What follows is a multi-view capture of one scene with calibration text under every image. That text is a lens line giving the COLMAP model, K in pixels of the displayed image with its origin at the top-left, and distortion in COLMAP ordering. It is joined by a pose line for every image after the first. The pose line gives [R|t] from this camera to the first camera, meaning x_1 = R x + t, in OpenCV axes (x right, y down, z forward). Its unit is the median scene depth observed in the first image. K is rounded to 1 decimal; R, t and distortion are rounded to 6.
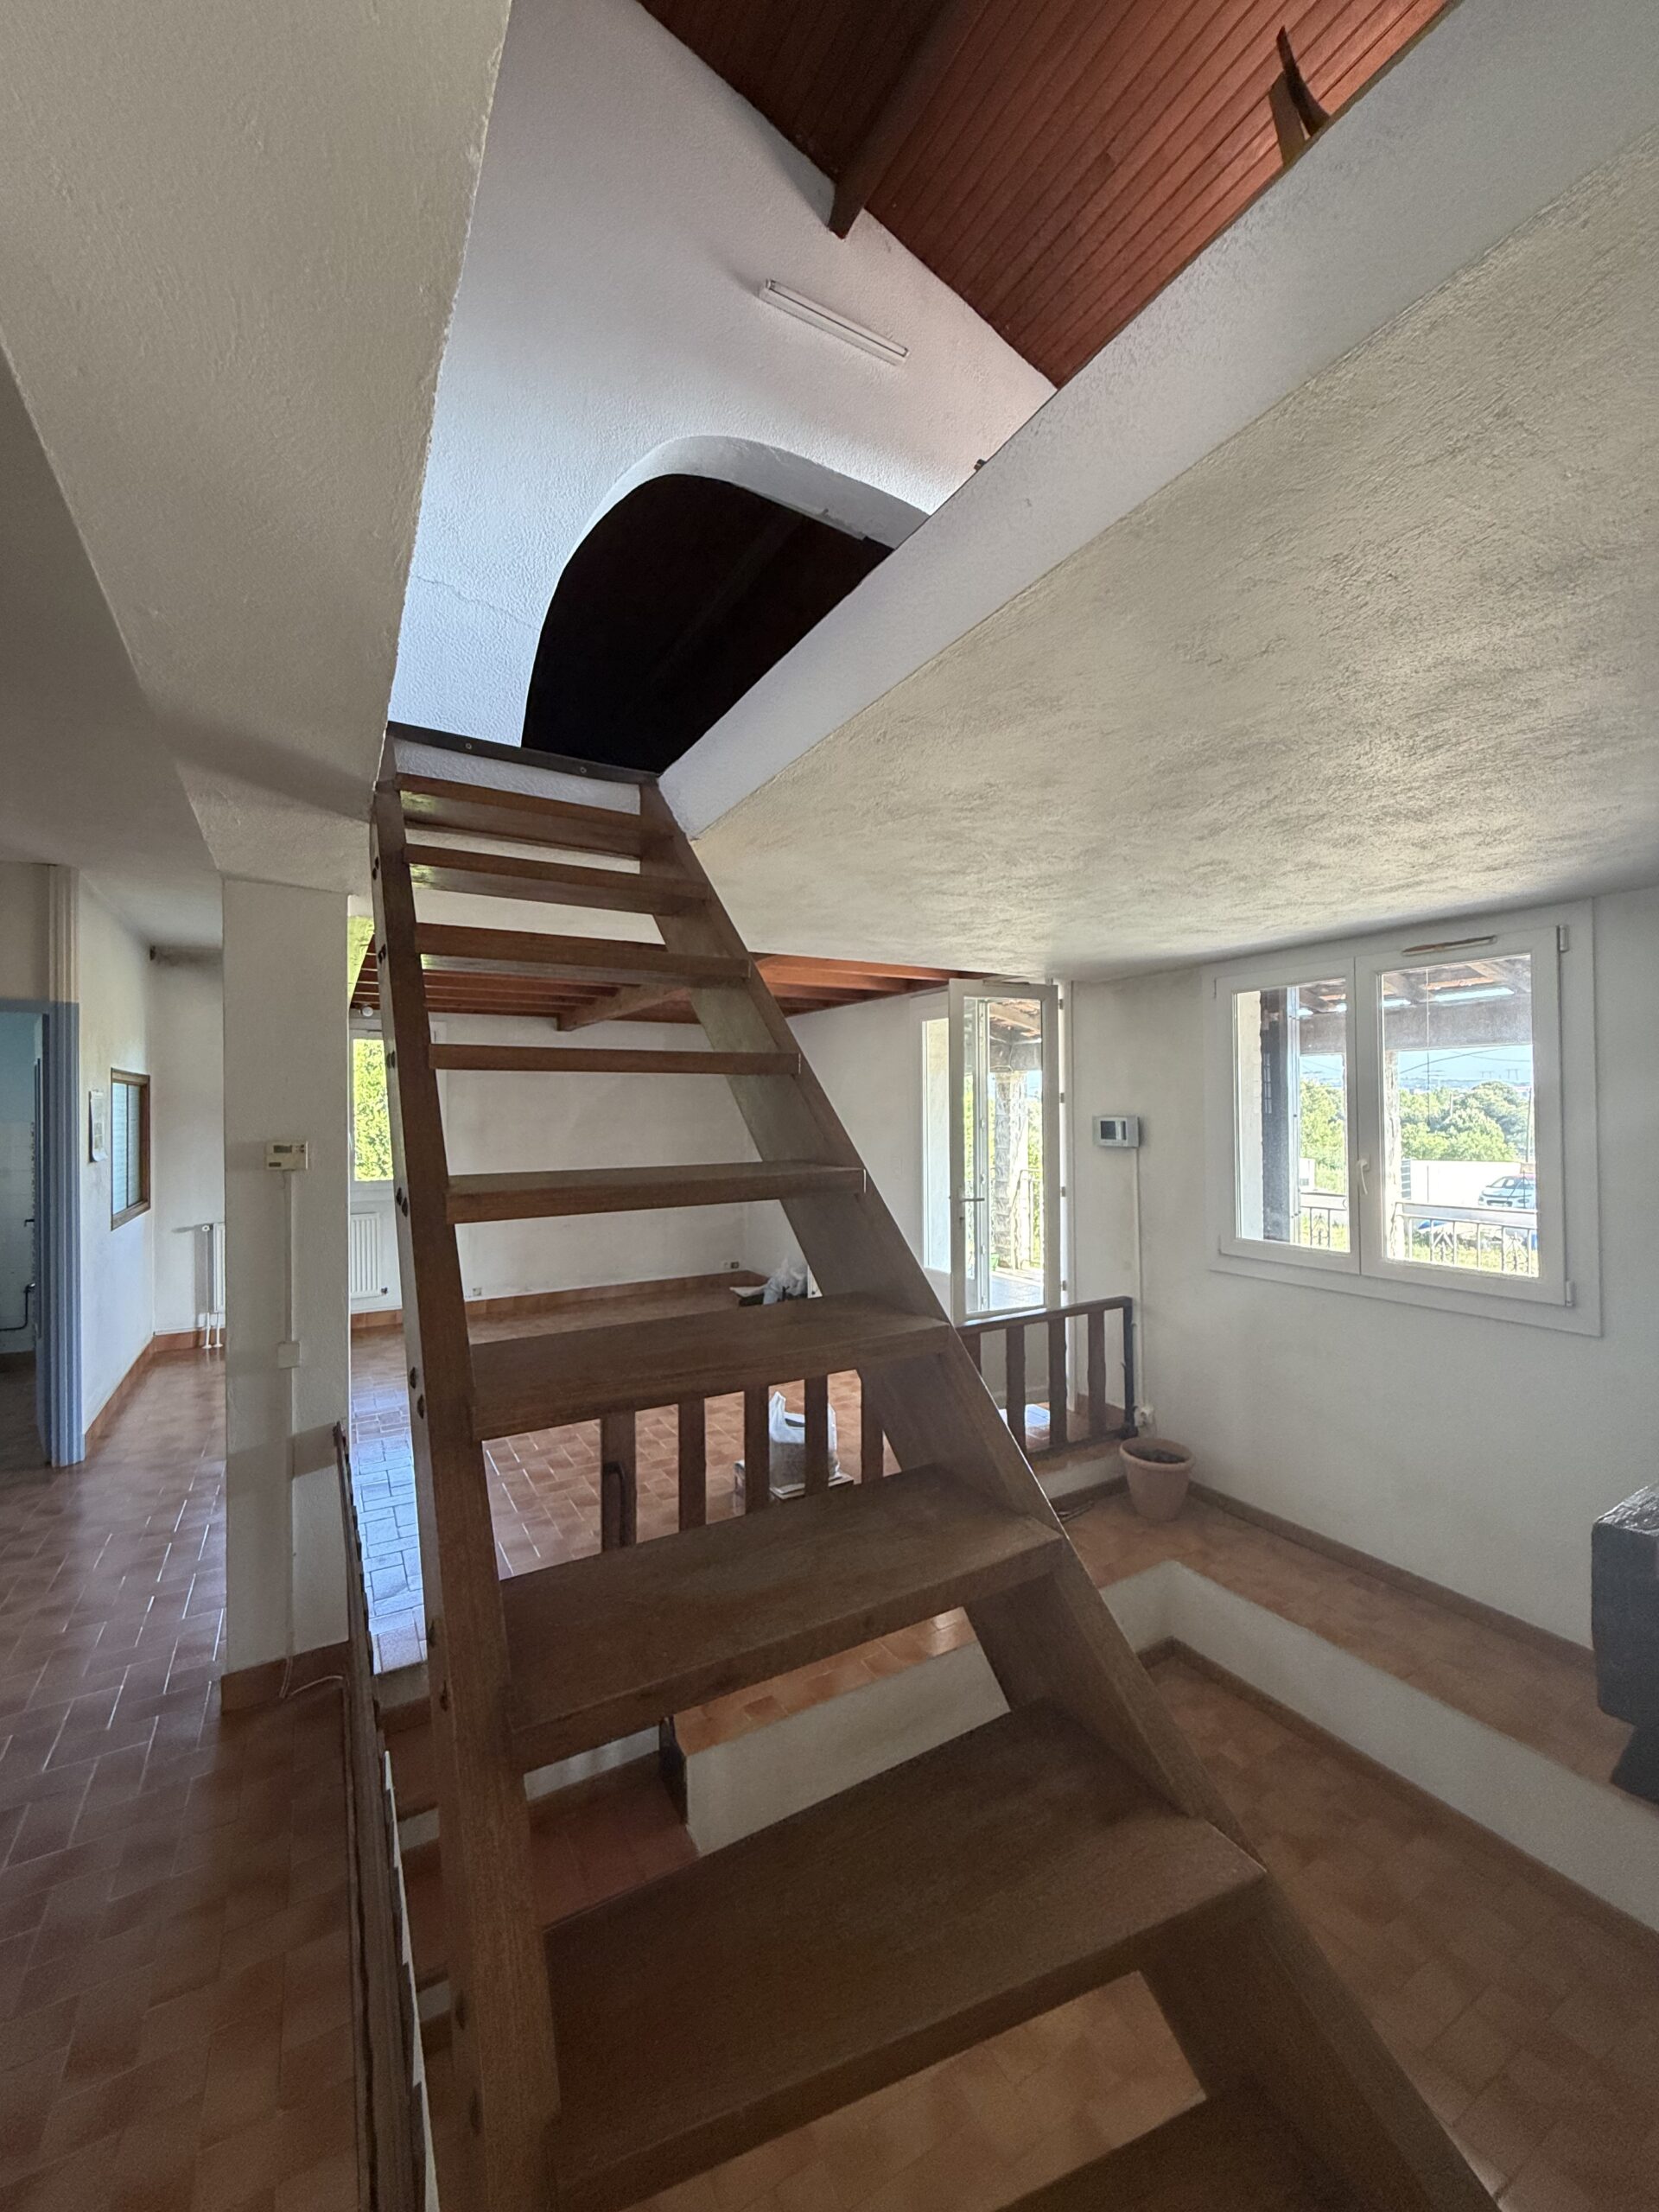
lens RADIAL K [[877.2, 0, 829.4], [0, 877.2, 1098.2], [0, 0, 1]] dist [-0.002313, 0.000194]
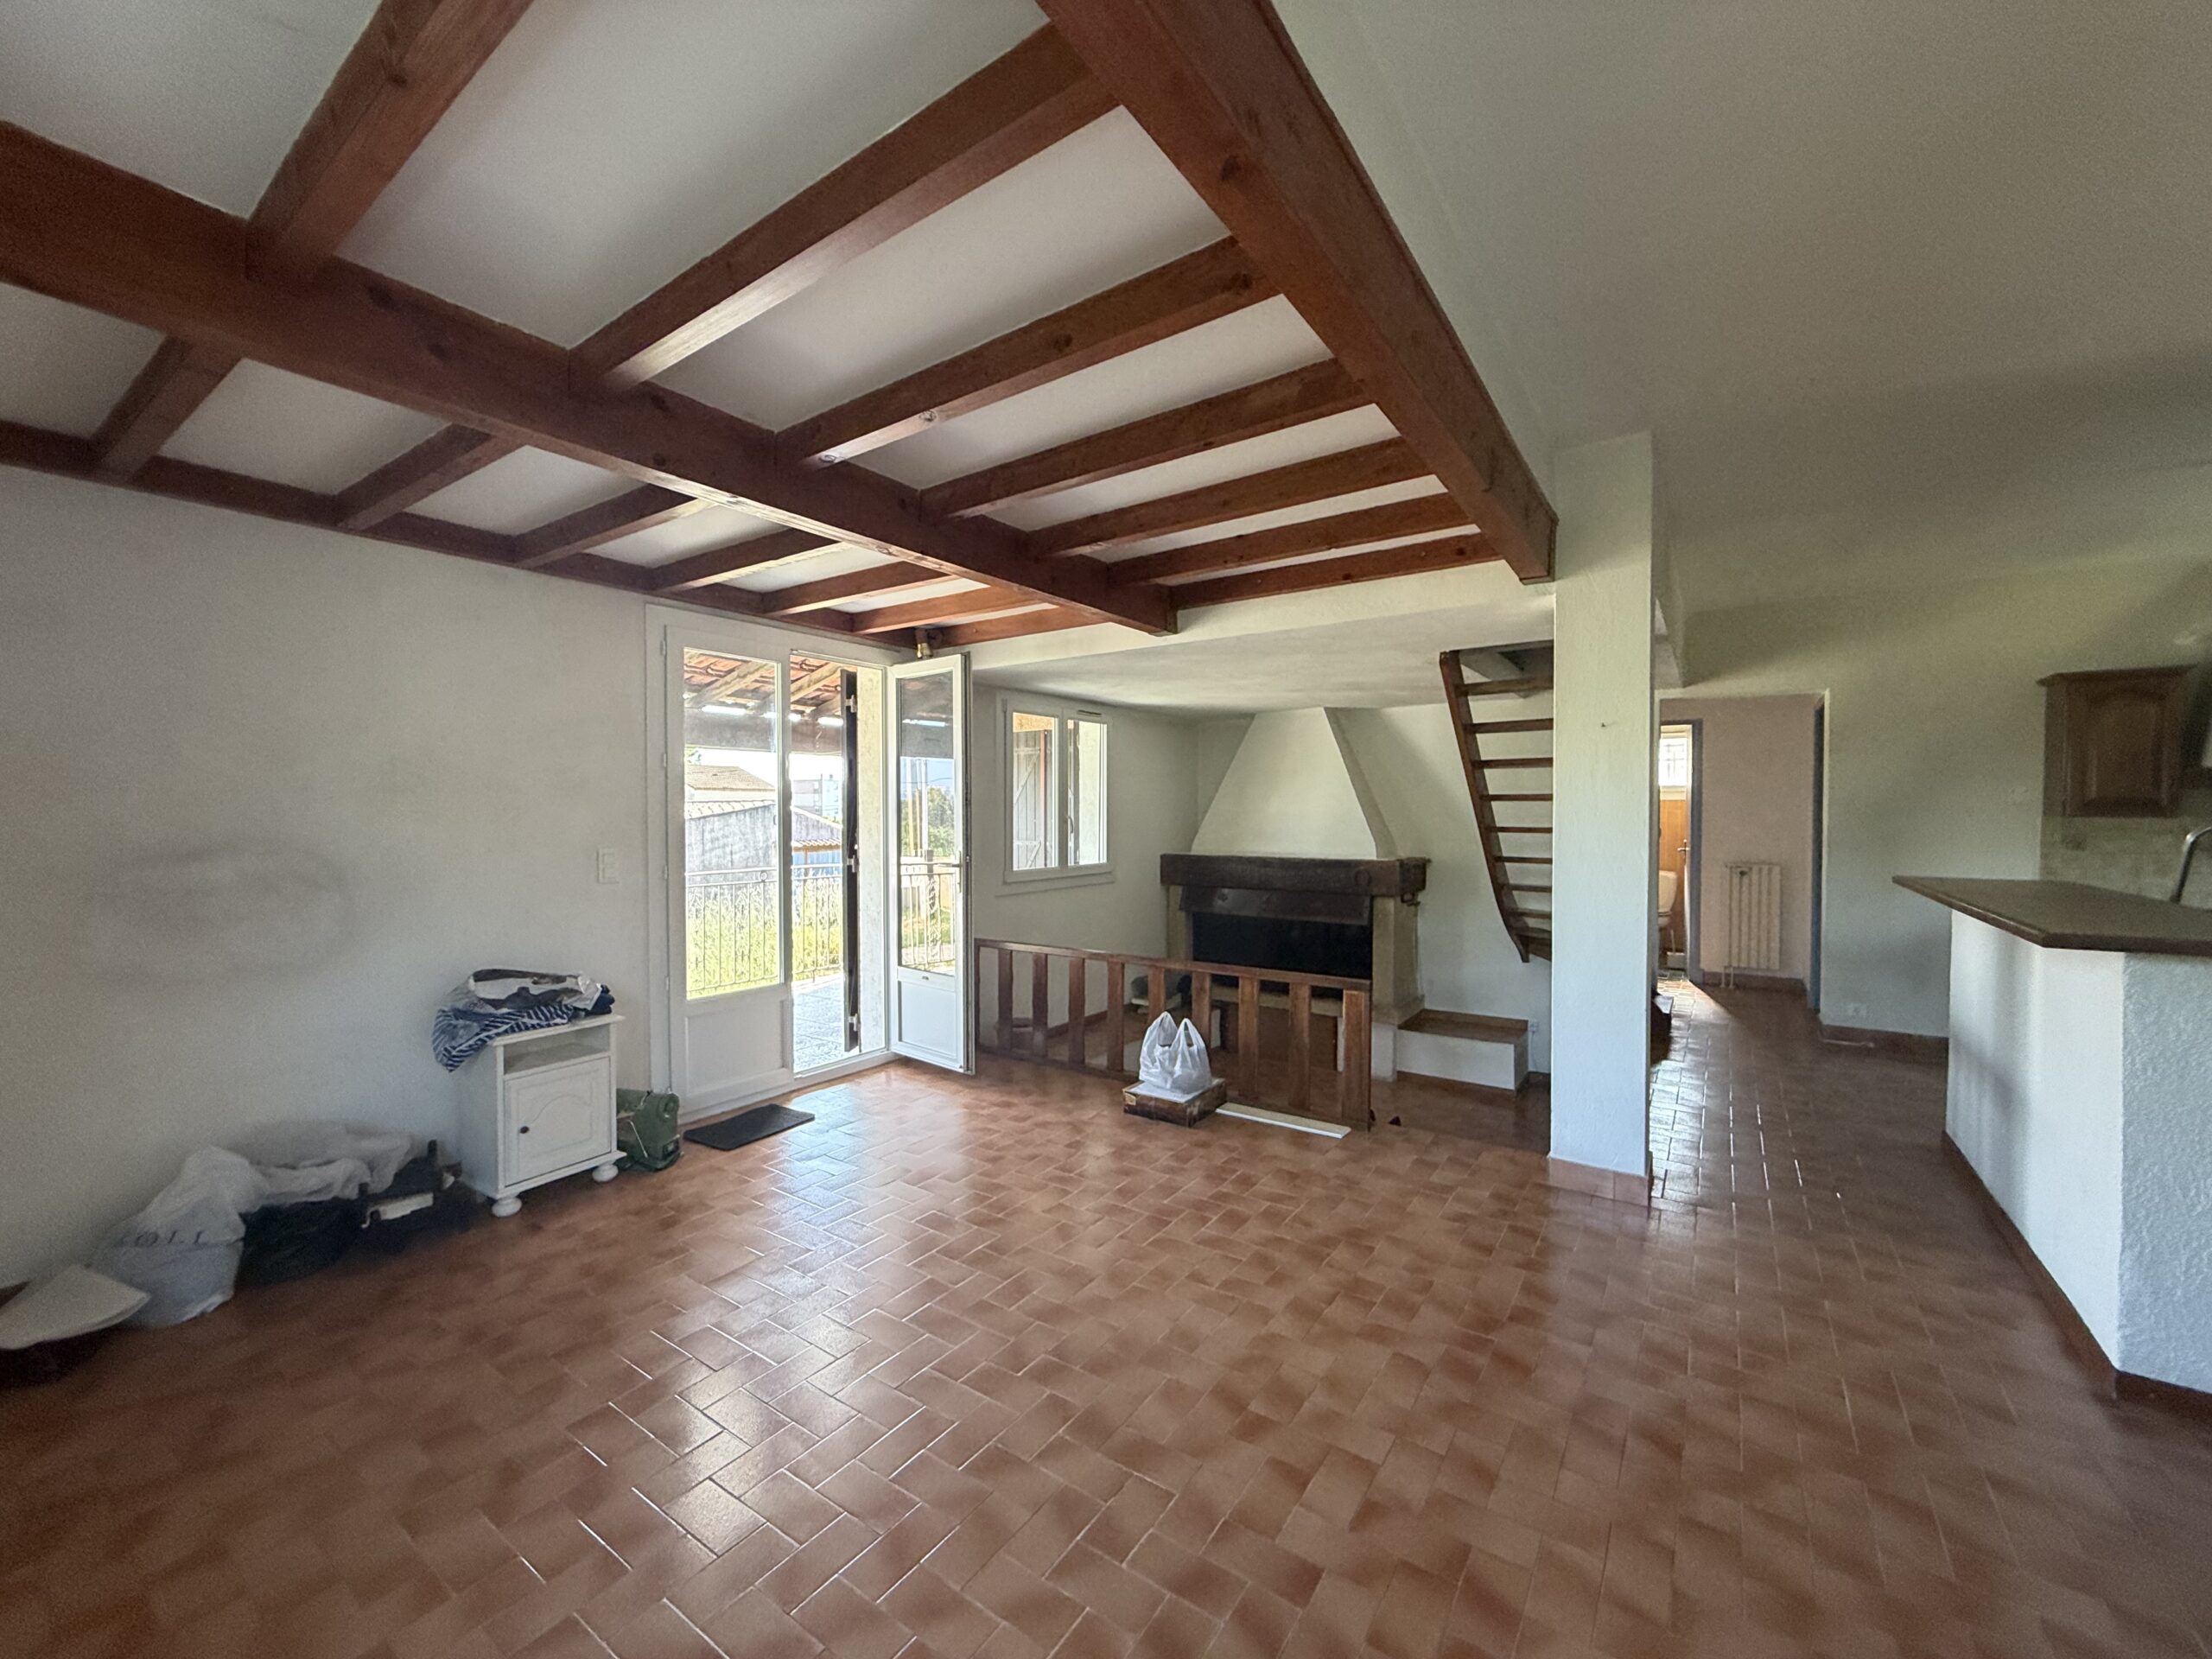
lens RADIAL K [[877.2, 0, 1101.3], [0, 877.2, 830.3], [0, 0, 1]] dist [-0.002313, 0.000194]
pose [[-0.423096, -0.011063, 0.906017, -1.207024], [-0.009299, 0.999926, 0.007868, 0.093725], [-0.906037, -0.005096, -0.423168, 1.852989]]
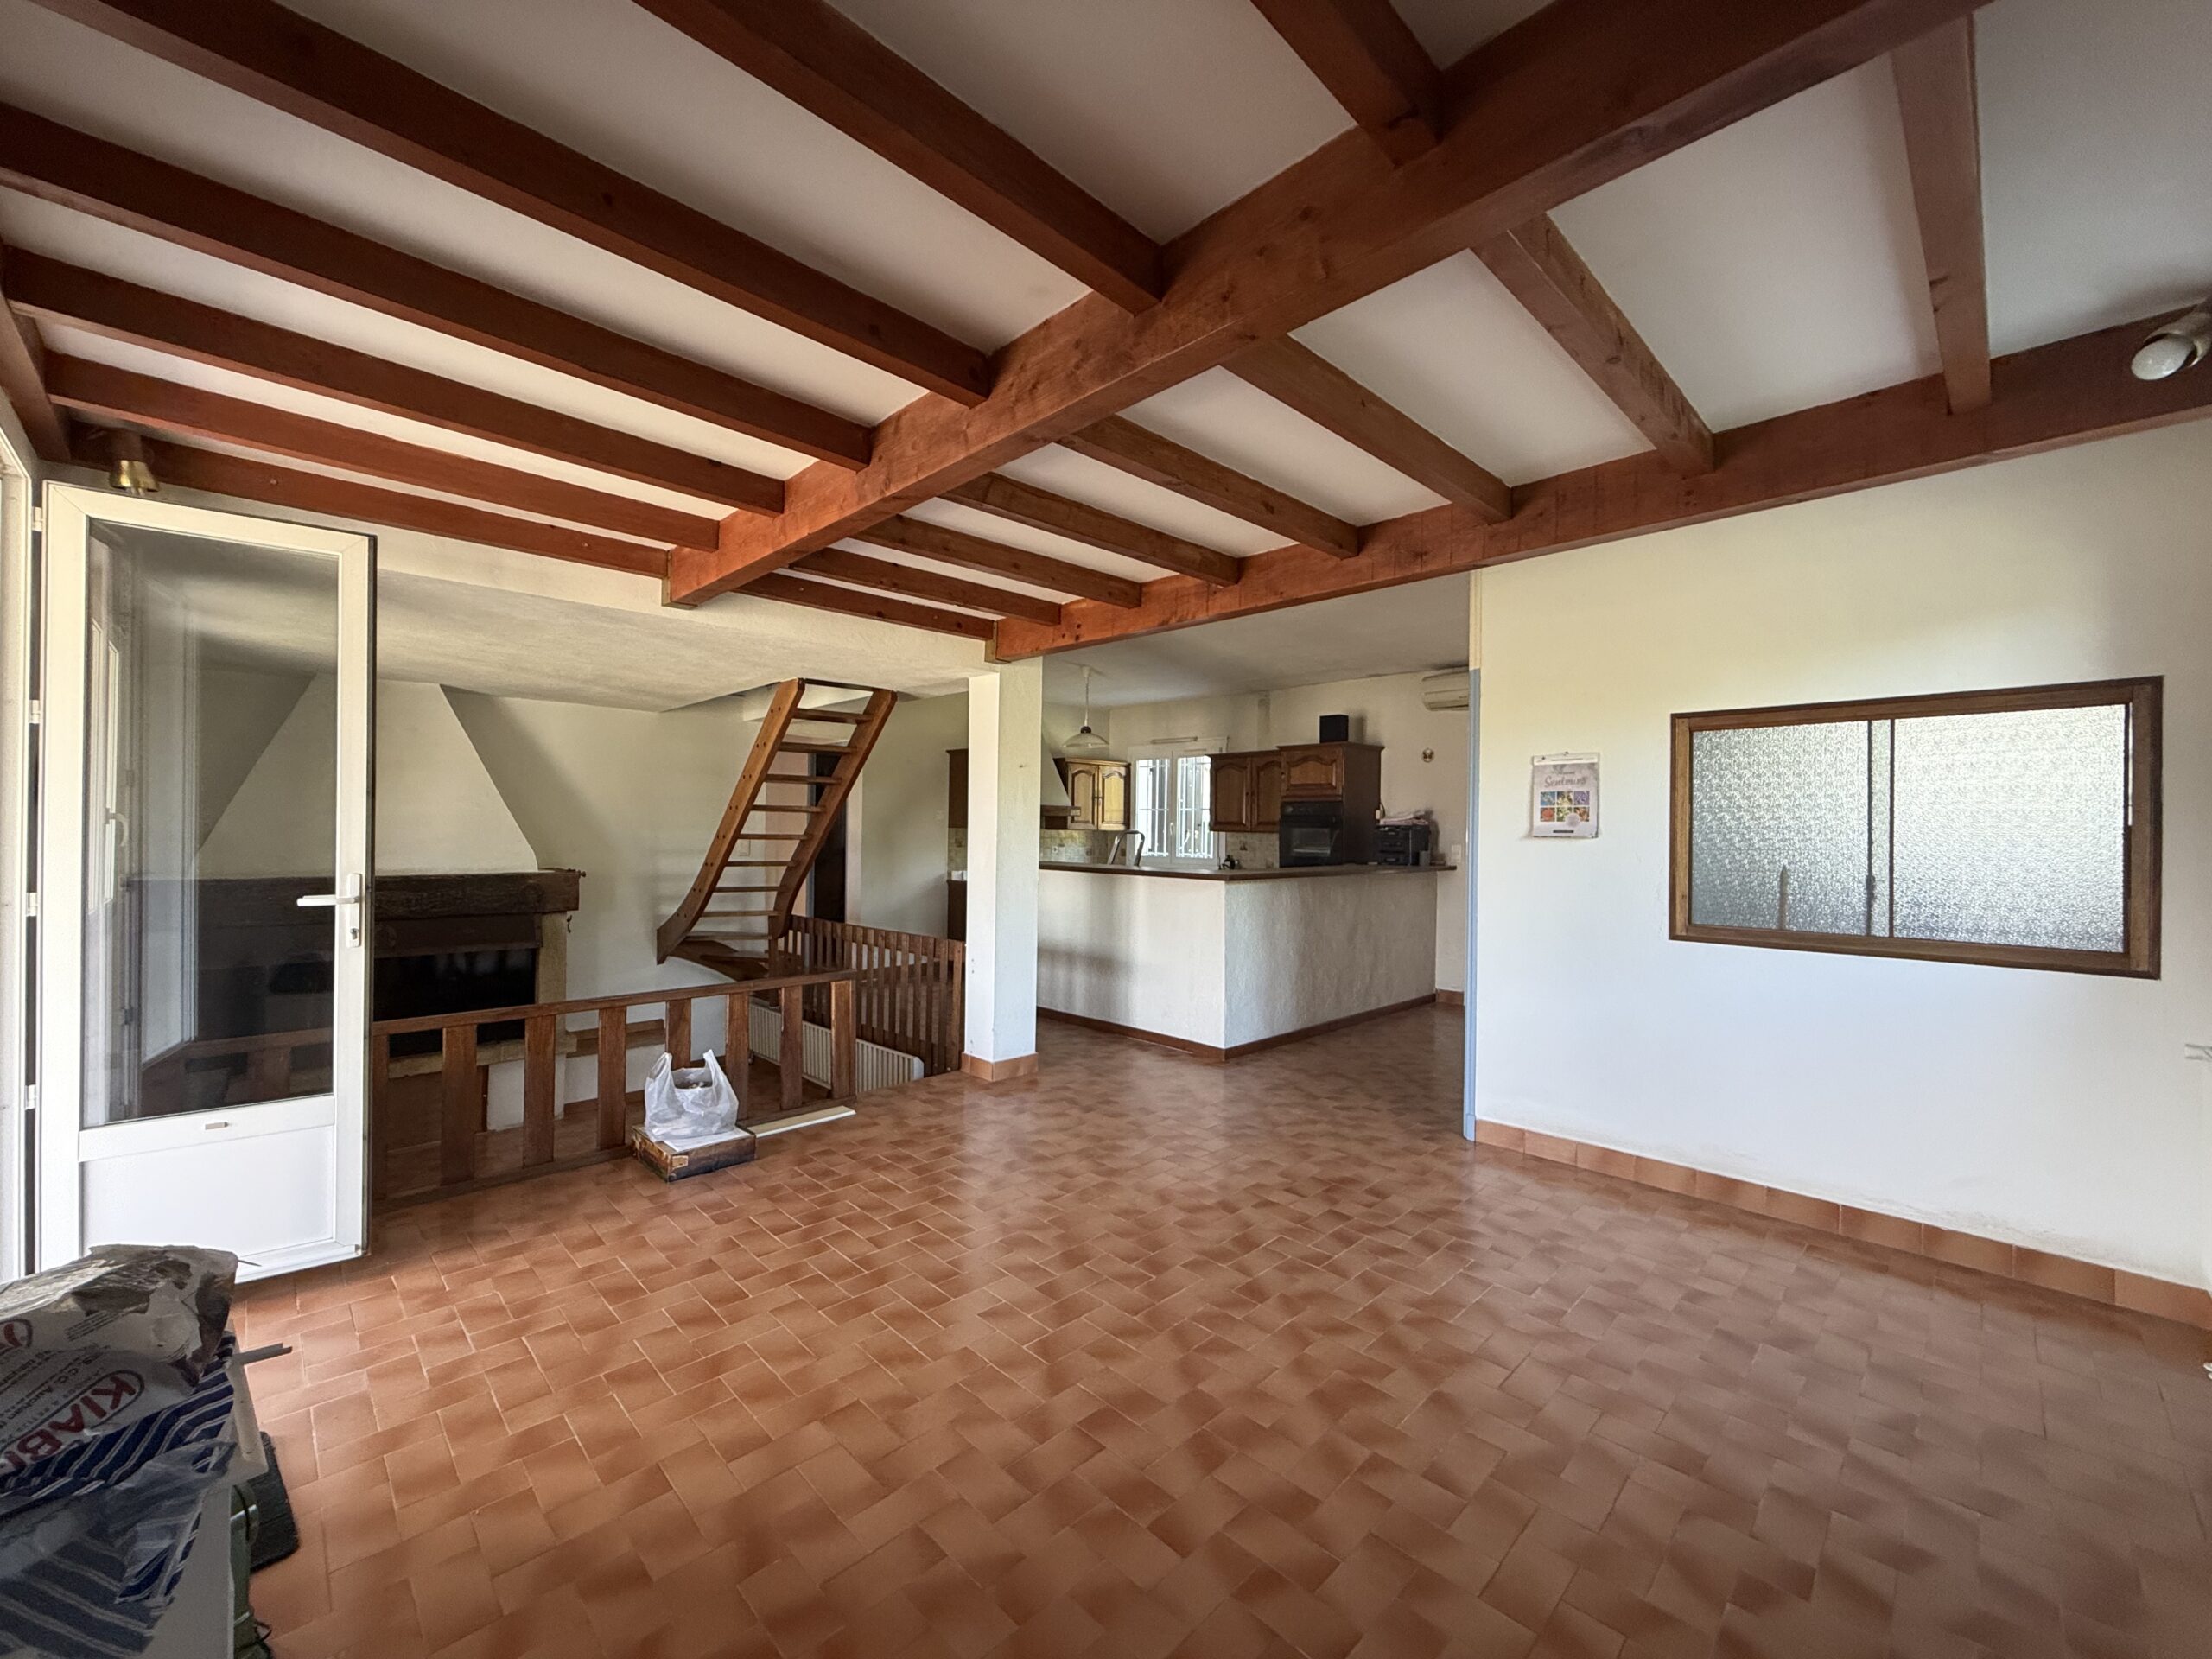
lens RADIAL K [[877.2, 0, 1101.3], [0, 877.2, 830.3], [0, 0, 1]] dist [-0.002313, 0.000194]
pose [[-0.968562, -0.004718, -0.248727, -0.299337], [-0.001137, 0.999894, -0.014541, 0.110542], [0.248770, -0.013801, -0.968464, 2.426839]]
